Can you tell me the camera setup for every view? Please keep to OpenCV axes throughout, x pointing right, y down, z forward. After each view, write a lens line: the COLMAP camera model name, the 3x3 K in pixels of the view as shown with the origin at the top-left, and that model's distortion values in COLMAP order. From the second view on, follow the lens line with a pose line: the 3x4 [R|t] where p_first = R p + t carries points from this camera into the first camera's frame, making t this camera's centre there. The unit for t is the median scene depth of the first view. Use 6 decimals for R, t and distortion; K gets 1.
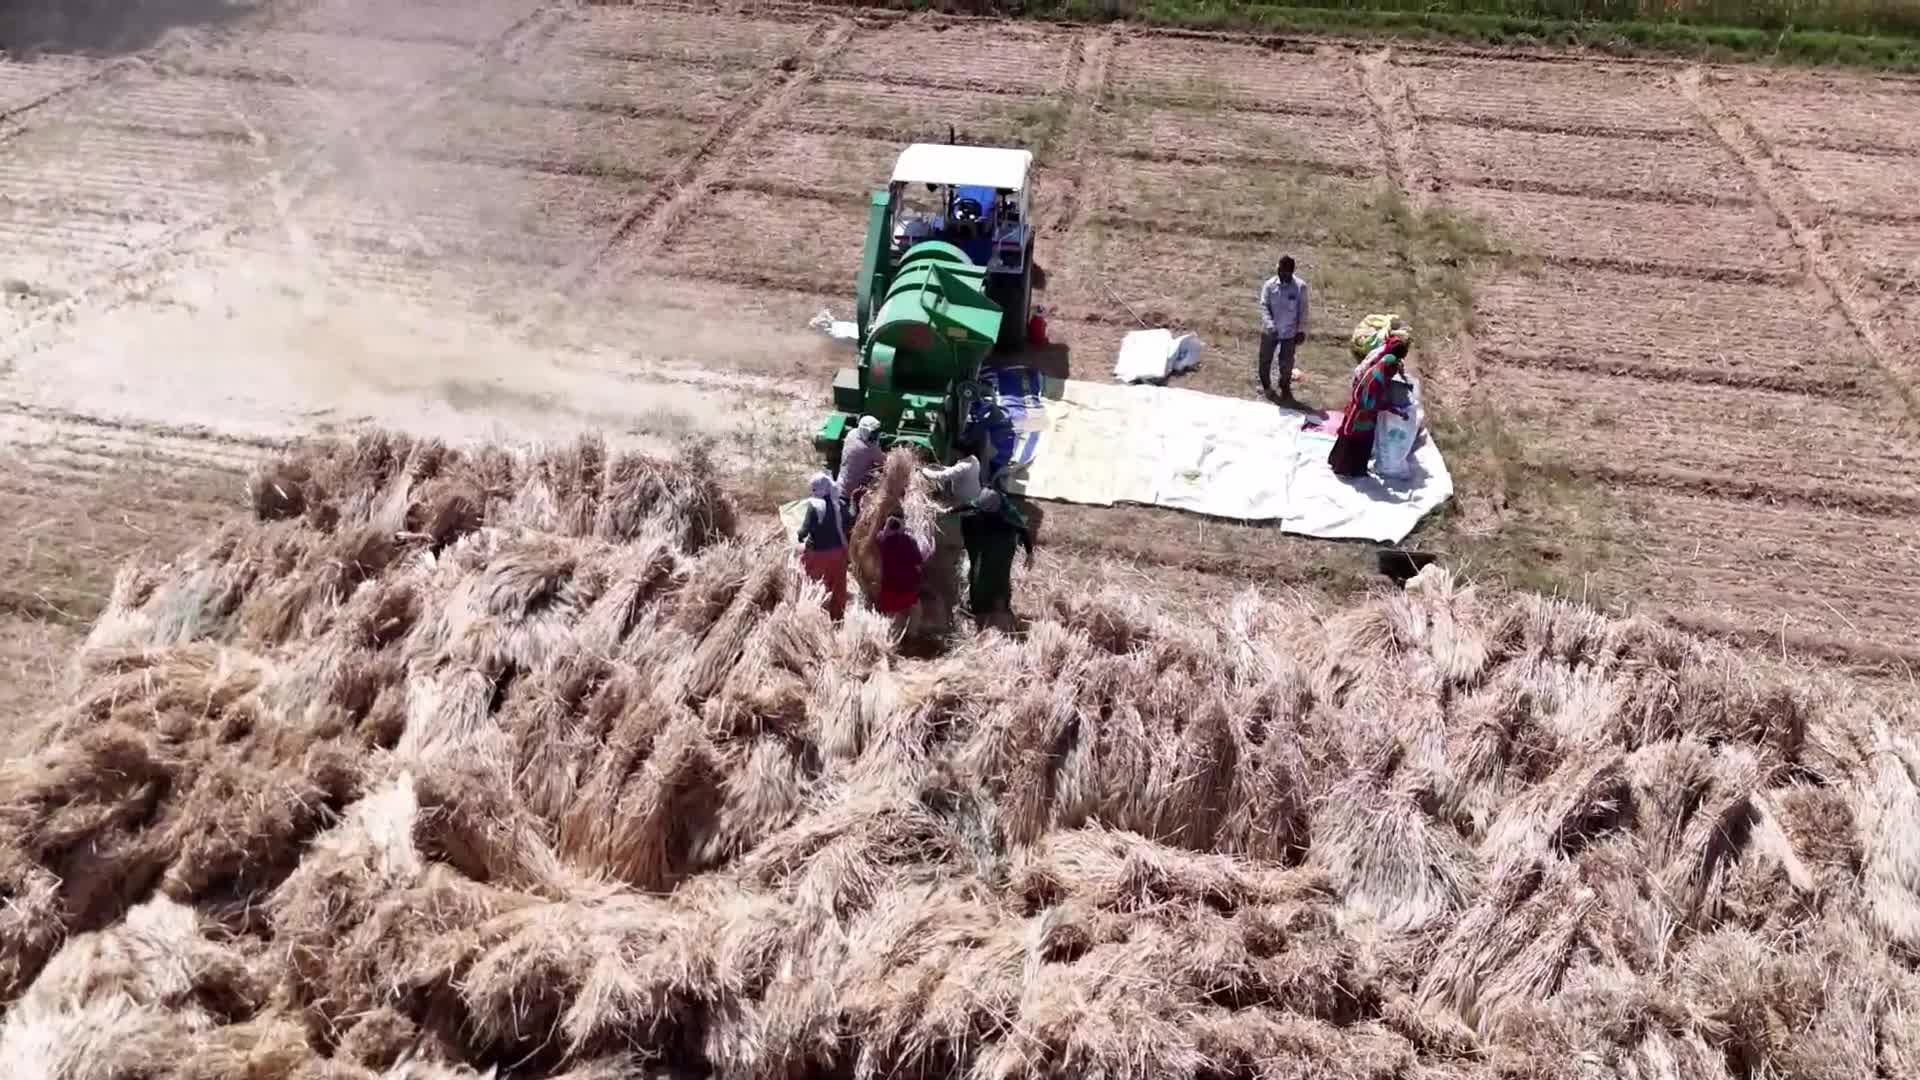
lens RADIAL K [[1352.2, 0, 960.0], [0, 1352.2, 540.0], [0, 0, 1]] dist [0.054087, -0.036345]
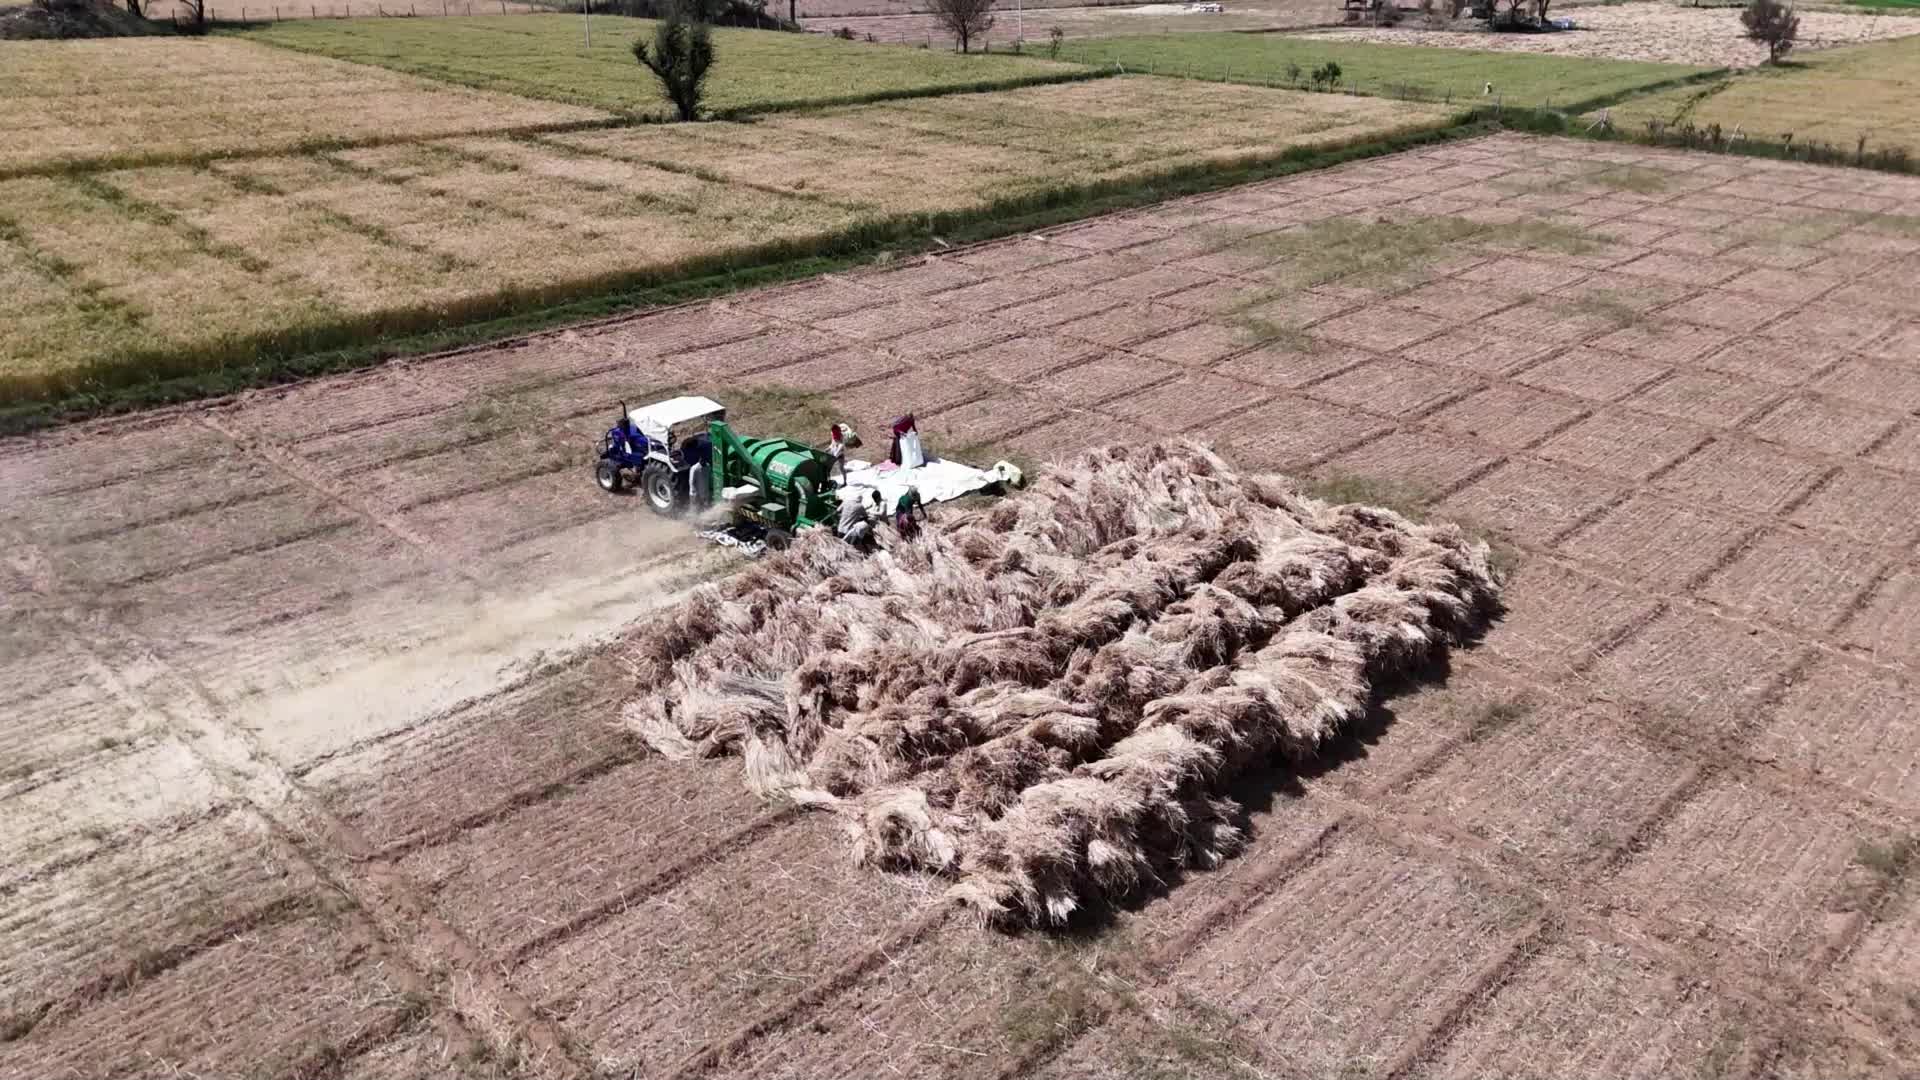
lens RADIAL K [[1352.2, 0, 960.0], [0, 1352.2, 540.0], [0, 0, 1]] dist [0.054087, -0.036345]
pose [[0.535089, -0.350395, 0.768702, -0.874611], [0.490936, 0.869483, 0.054596, -0.034185], [-0.687504, 0.348170, 0.637273, -0.222284]]
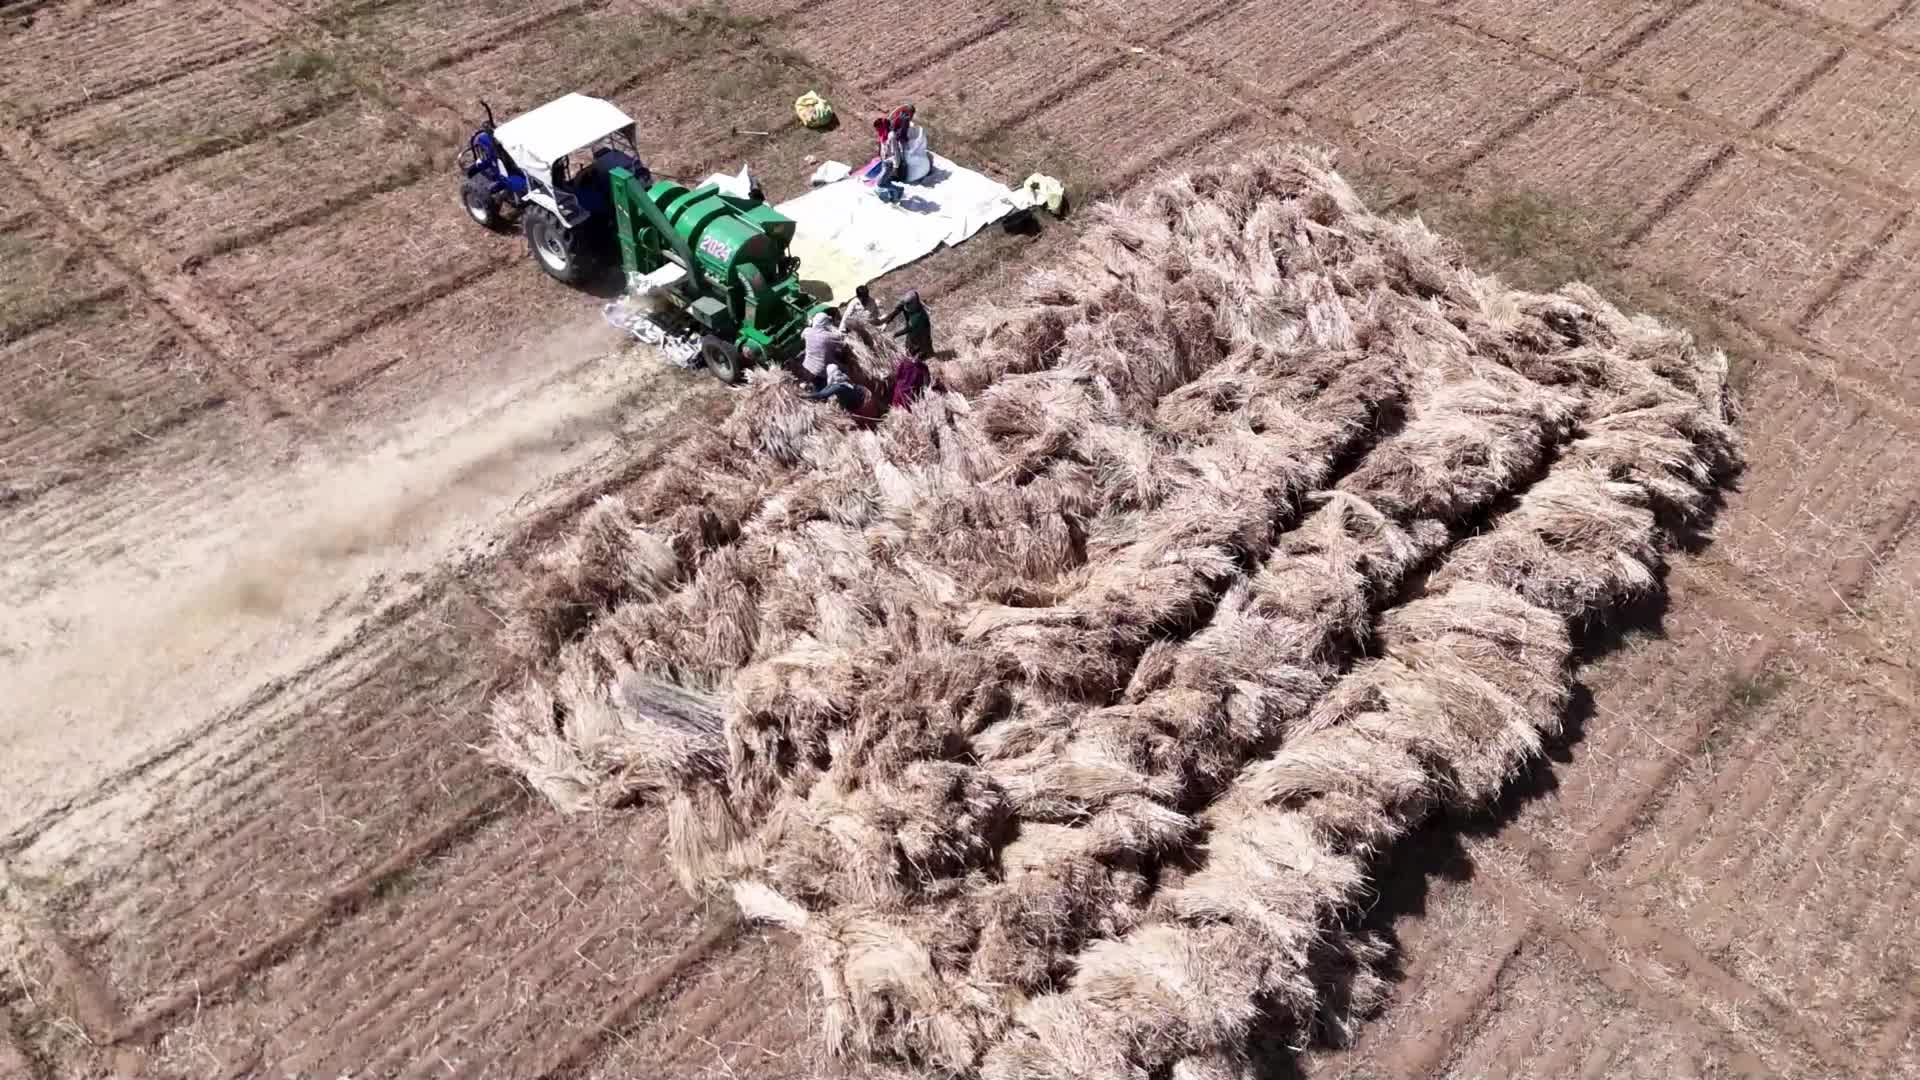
lens RADIAL K [[1352.2, 0, 960.0], [0, 1352.2, 540.0], [0, 0, 1]] dist [0.054087, -0.036345]
pose [[0.540579, -0.610819, 0.578510, -0.526185], [0.483267, 0.788329, 0.380775, -0.200618], [-0.688642, 0.073736, 0.721343, -0.054828]]
